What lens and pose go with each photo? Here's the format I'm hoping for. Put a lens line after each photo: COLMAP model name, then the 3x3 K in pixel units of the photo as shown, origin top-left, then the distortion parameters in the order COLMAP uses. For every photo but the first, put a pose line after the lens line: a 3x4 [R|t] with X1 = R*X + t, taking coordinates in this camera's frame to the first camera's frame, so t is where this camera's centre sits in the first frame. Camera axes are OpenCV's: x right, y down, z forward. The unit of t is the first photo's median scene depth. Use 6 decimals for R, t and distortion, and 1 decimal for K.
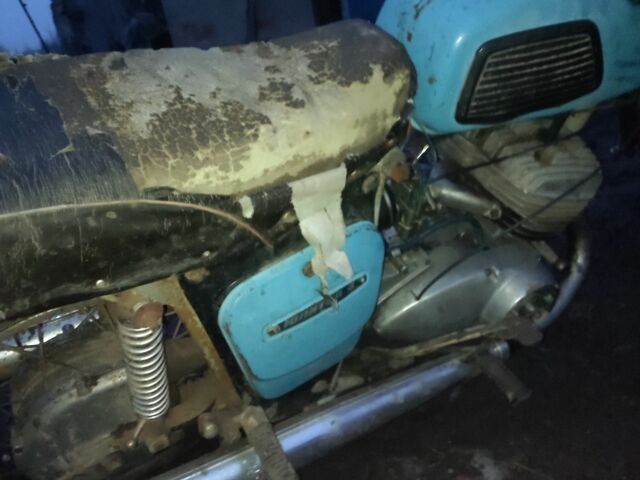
lens RADIAL K [[683.1, 0, 320.0], [0, 683.1, 240.0], [0, 0, 1]] dist [-0.015565, -0.008810]
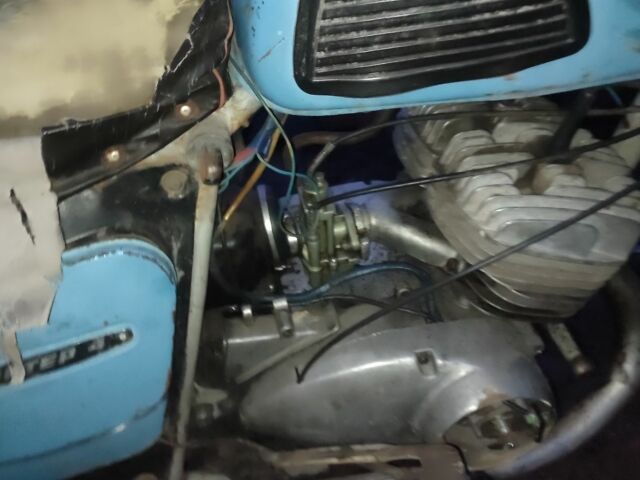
lens RADIAL K [[683.1, 0, 320.0], [0, 683.1, 240.0], [0, 0, 1]] dist [-0.015565, -0.008810]
pose [[0.952260, 0.121489, -0.280075, 0.324130], [-0.137087, 0.989878, -0.036715, -0.023629], [0.272780, 0.073356, 0.959276, 0.385257]]
